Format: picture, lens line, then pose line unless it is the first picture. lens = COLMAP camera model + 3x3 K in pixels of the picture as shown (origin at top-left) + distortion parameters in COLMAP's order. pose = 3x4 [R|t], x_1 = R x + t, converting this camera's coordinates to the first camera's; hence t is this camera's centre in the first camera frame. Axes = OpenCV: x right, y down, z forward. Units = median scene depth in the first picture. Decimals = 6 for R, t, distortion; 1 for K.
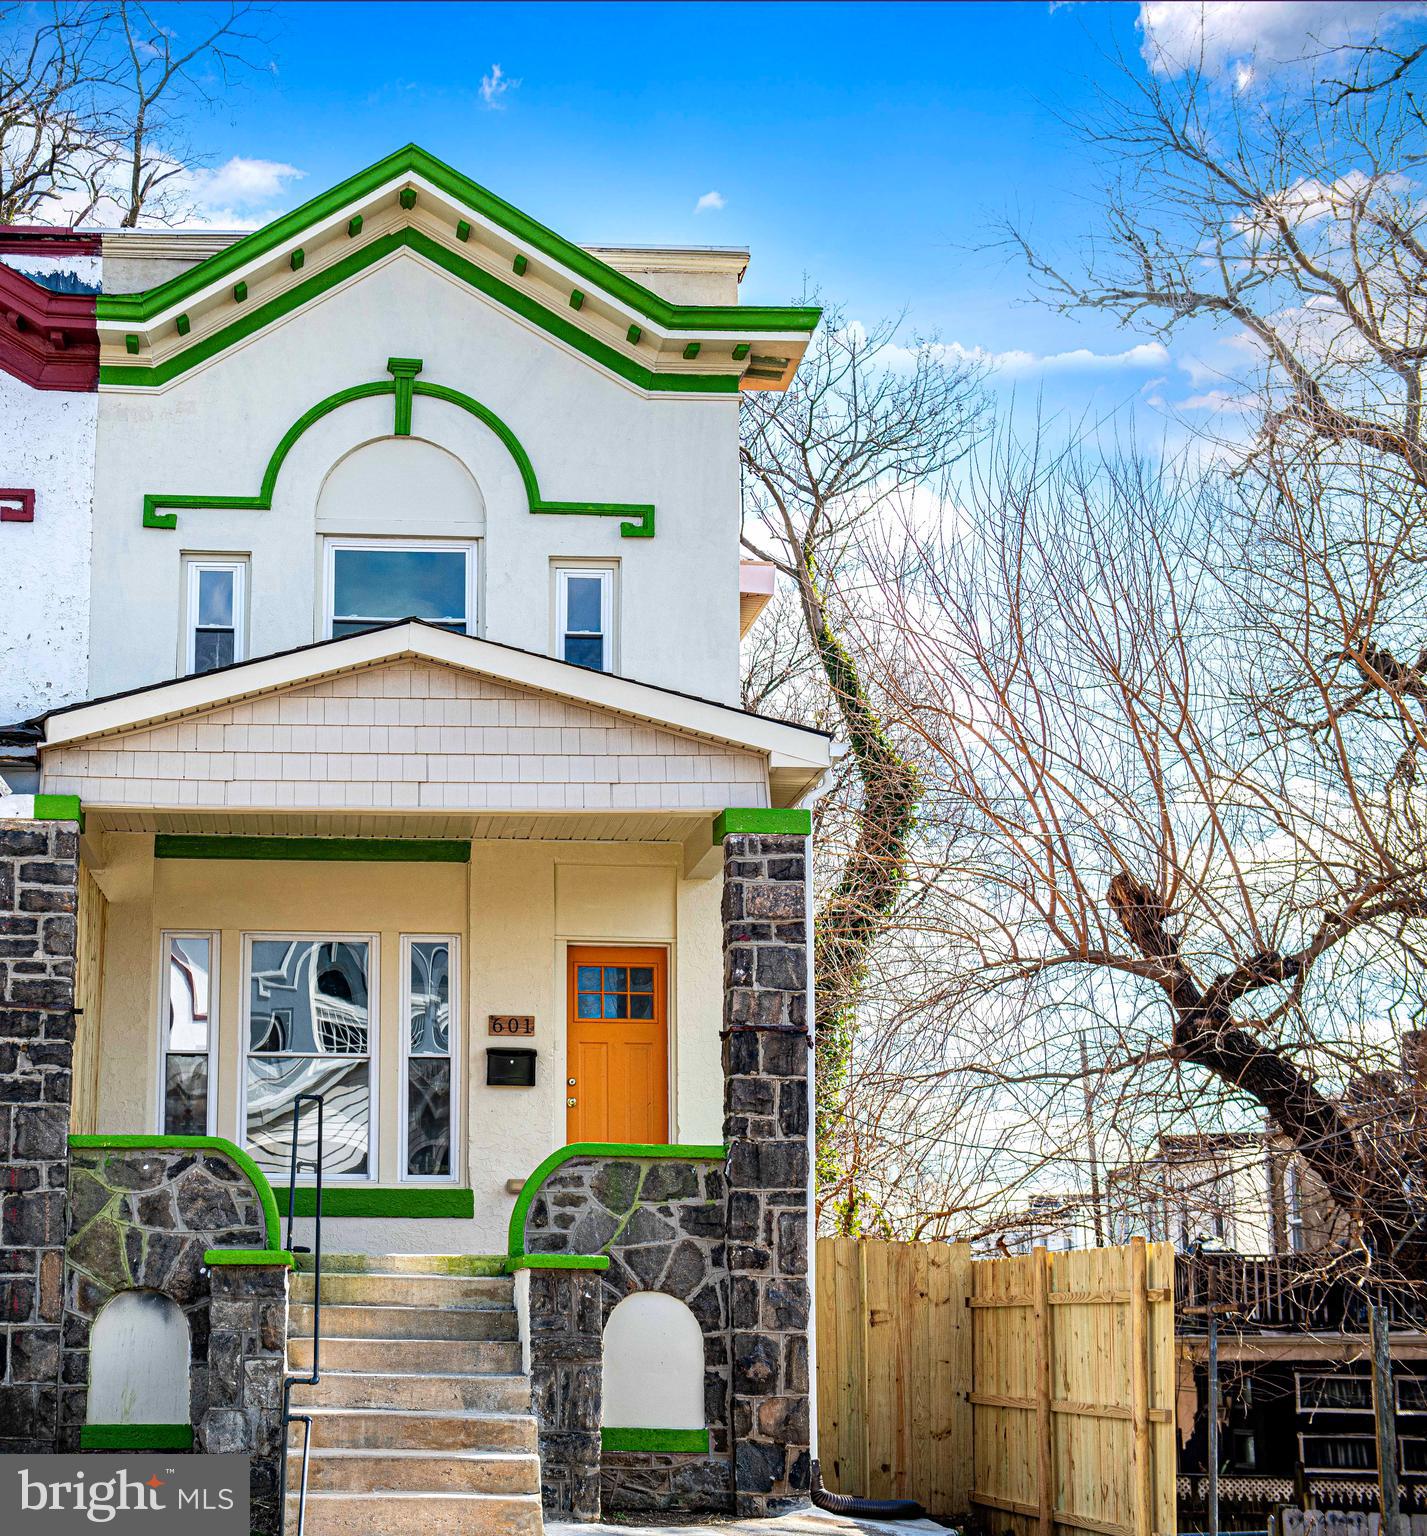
lens RADIAL K [[2912.7, 0, 713.2], [0, 2912.7, 761.6], [0, 0, 1]] dist [0.144836, 0.000000]
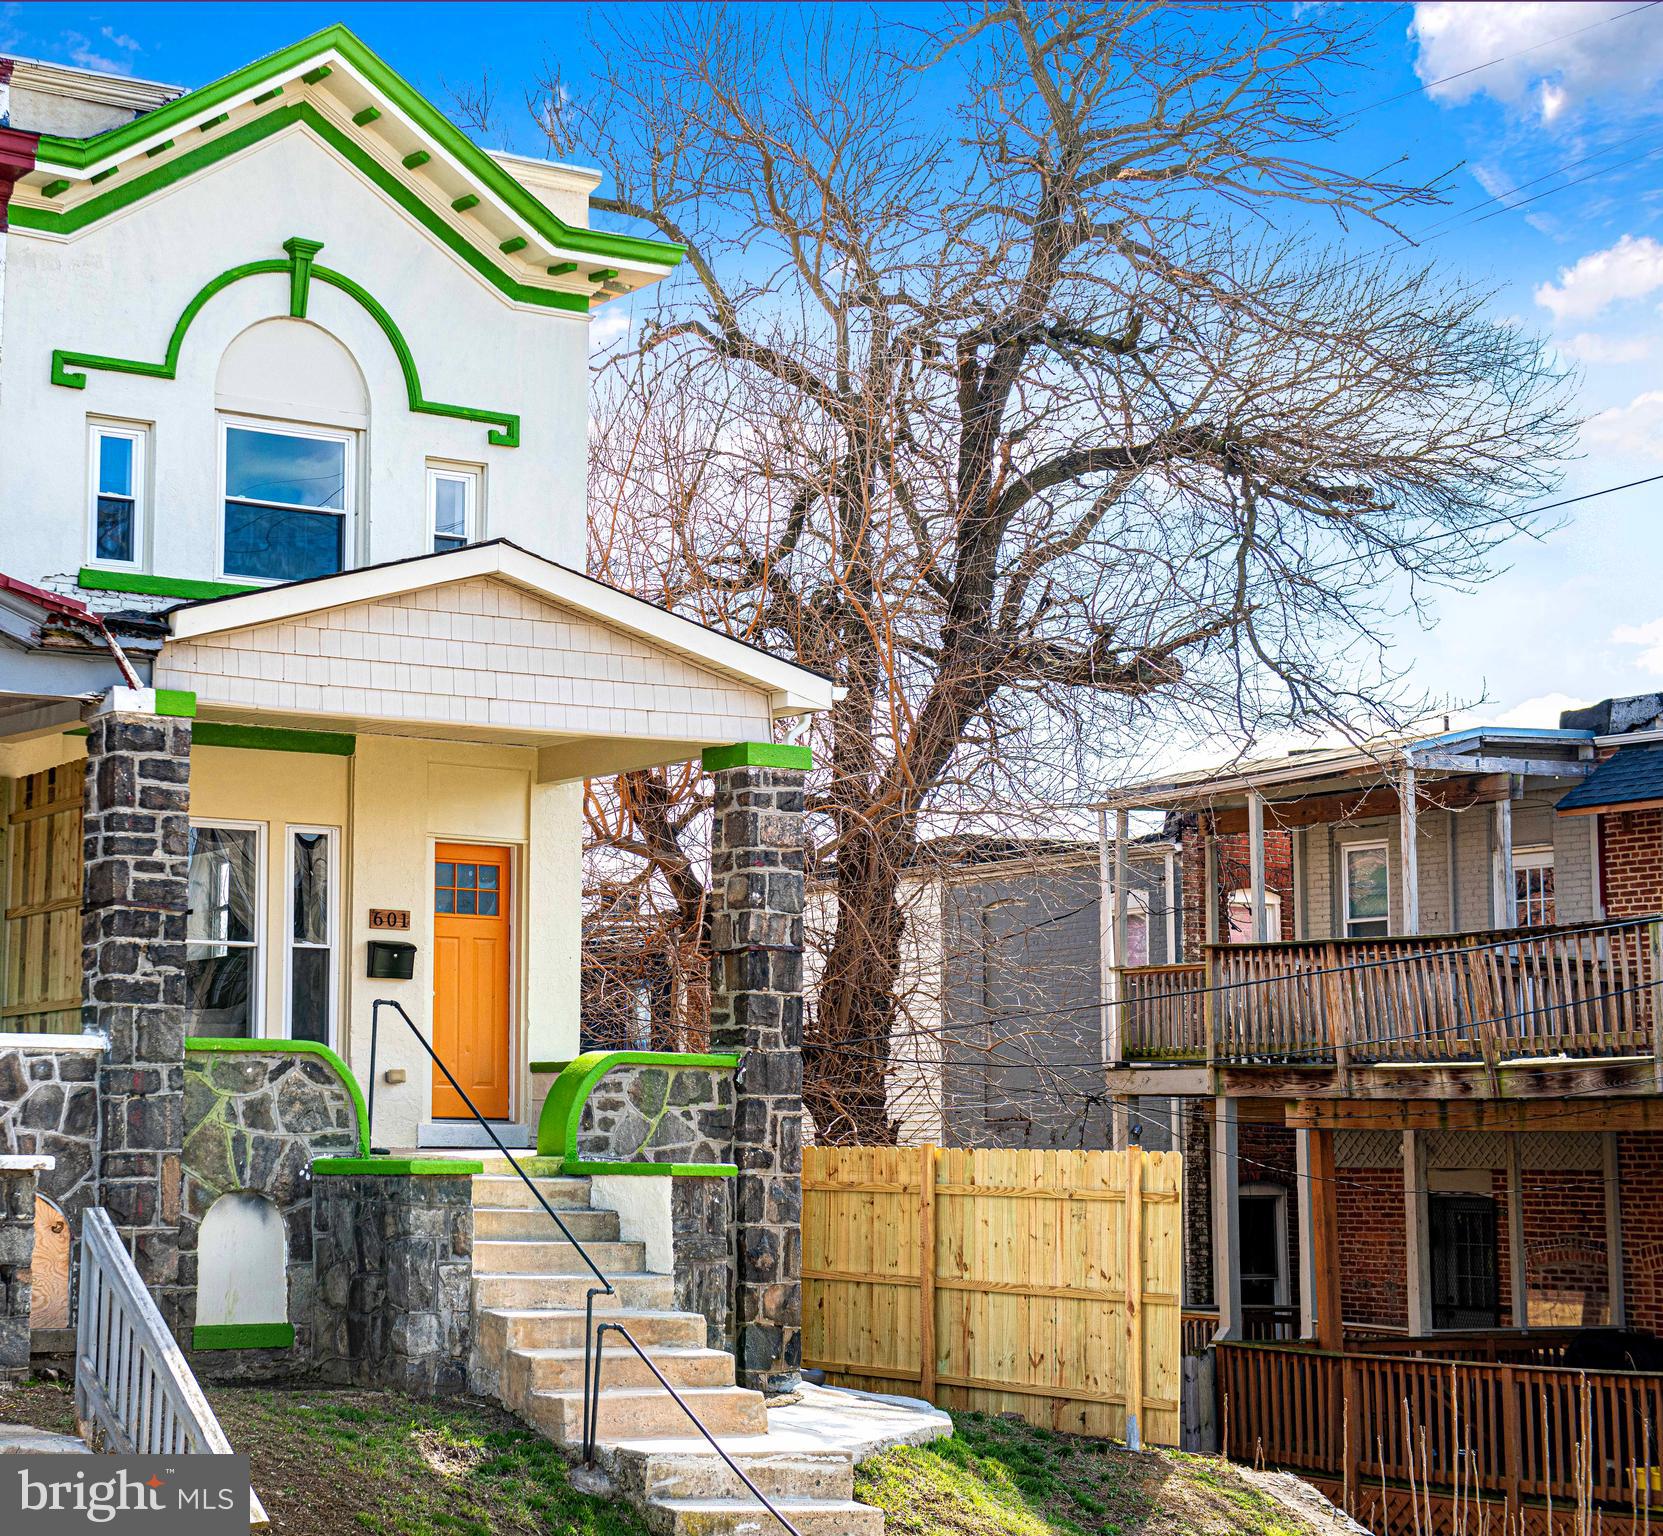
lens RADIAL K [[2887.8, 0, 830.3], [0, 2887.8, 776.2], [0, 0, 1]] dist [0.153767, 0.000000]
pose [[0.896707, 0.059459, 0.438612, -0.440711], [-0.090289, 0.994672, 0.049749, -0.027470], [-0.433317, -0.084212, 0.897298, 0.033565]]
